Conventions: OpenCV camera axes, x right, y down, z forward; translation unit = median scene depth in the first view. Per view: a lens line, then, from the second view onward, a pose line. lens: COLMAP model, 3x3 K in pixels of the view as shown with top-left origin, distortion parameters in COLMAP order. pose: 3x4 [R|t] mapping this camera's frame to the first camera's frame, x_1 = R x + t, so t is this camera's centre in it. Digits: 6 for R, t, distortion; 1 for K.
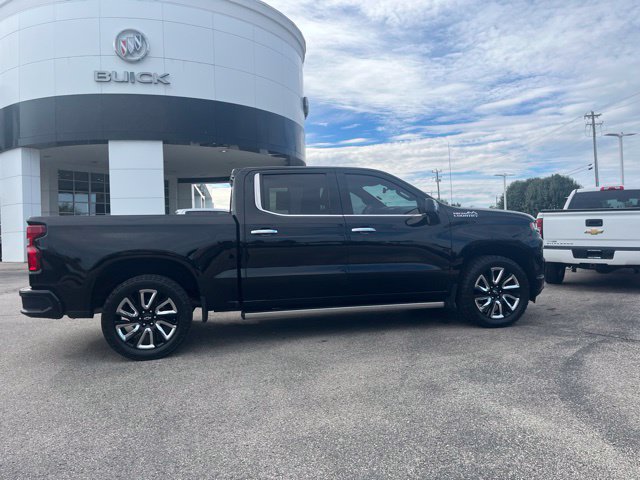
lens RADIAL K [[483.5, 0, 321.7], [0, 483.5, 236.8], [0, 0, 1]] dist [0.078481, -0.105582]
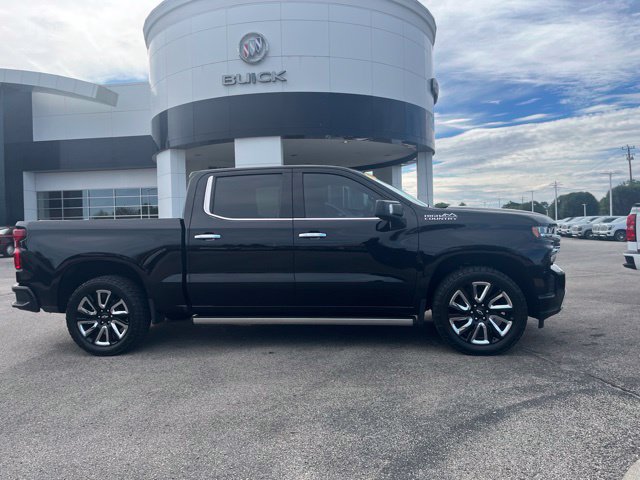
lens RADIAL K [[483.5, 0, 311.1], [0, 483.5, 235.5], [0, 0, 1]] dist [0.078481, -0.105582]
pose [[0.938072, 0.012526, -0.346215, 0.101132], [-0.003939, 0.999667, 0.025493, -0.009330], [0.346419, -0.022551, 0.937809, 0.036855]]
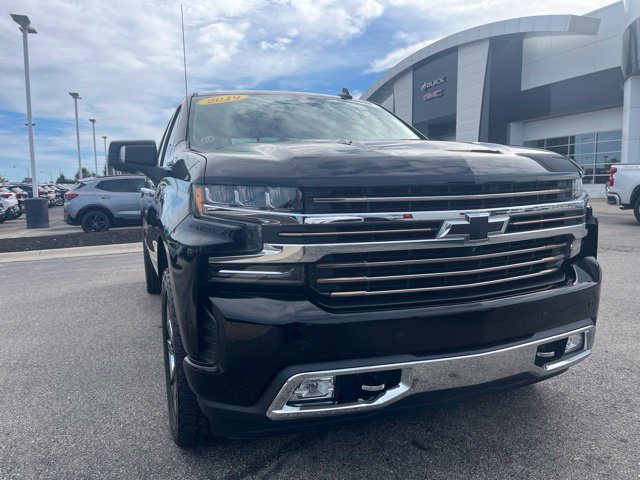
lens RADIAL K [[483.5, 0, 320.6], [0, 483.5, 241.3], [0, 0, 1]] dist [0.078481, -0.105582]
pose [[0.175014, 0.137427, -0.974928, 0.210289], [0.004091, 0.990101, 0.140301, -0.010593], [0.984558, -0.028543, 0.172719, 0.285889]]
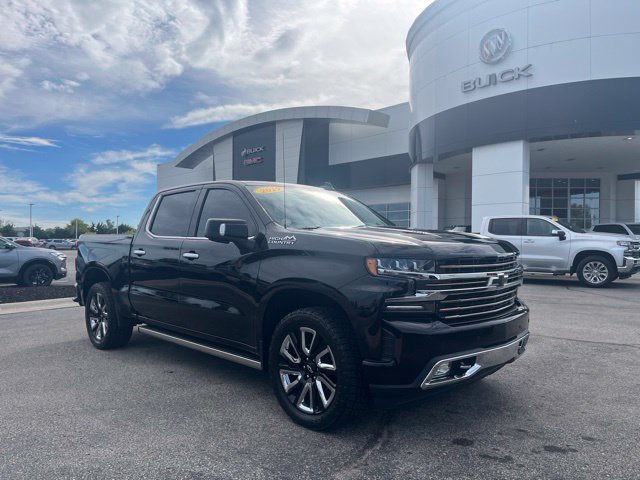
lens RADIAL K [[483.5, 0, 321.4], [0, 483.5, 240.3], [0, 0, 1]] dist [0.078481, -0.105582]
pose [[0.549345, 0.030571, -0.835036, 0.237760], [-0.026397, 0.999467, 0.019225, -0.016360], [0.835178, 0.011482, 0.549859, 0.183004]]
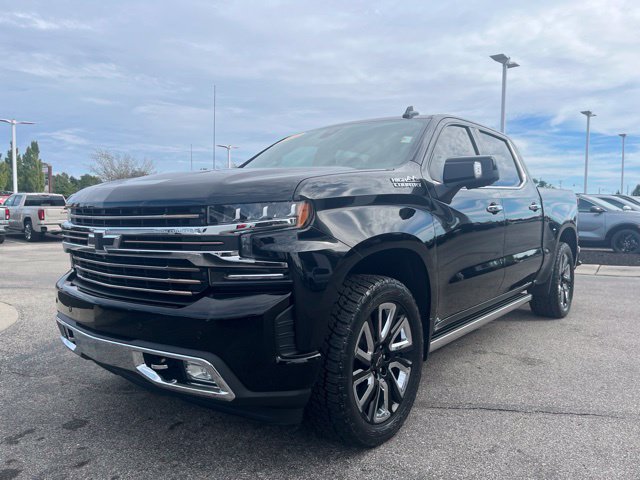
lens RADIAL K [[483.5, 0, 316.6], [0, 483.5, 240.0], [0, 0, 1]] dist [0.078481, -0.105582]
pose [[-0.766534, 0.070478, -0.638324, 0.164853], [0.015545, 0.995705, 0.091269, -0.010548], [0.642015, 0.060038, -0.764338, 0.446727]]
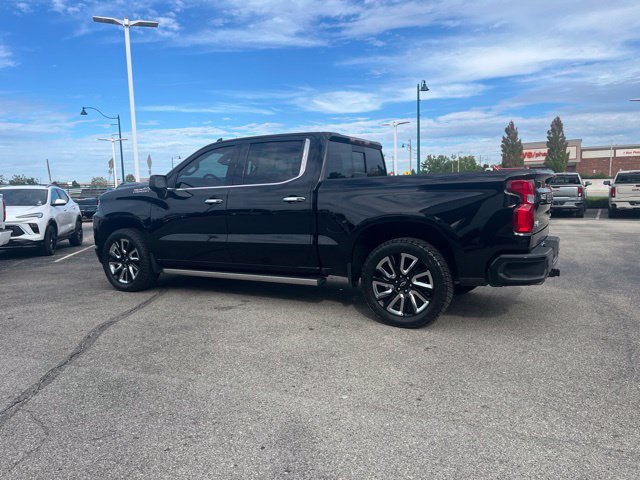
lens RADIAL K [[483.5, 0, 319.0], [0, 483.5, 231.8], [0, 0, 1]] dist [0.078481, -0.105582]
pose [[-0.757787, -0.007718, 0.652456, -0.218750], [0.052021, 0.996032, 0.072202, -0.004302], [-0.650425, 0.088655, -0.754379, 0.520090]]
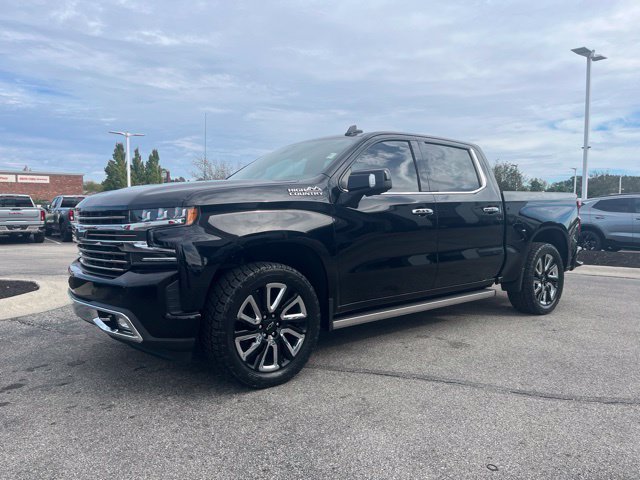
lens RADIAL K [[483.5, 0, 318.4], [0, 483.5, 242.1], [0, 0, 1]] dist [0.078481, -0.105582]
pose [[-0.880901, 0.060997, -0.469354, 0.137597], [0.021318, 0.995768, 0.089399, -0.011193], [0.472821, 0.068745, -0.878473, 0.512378]]
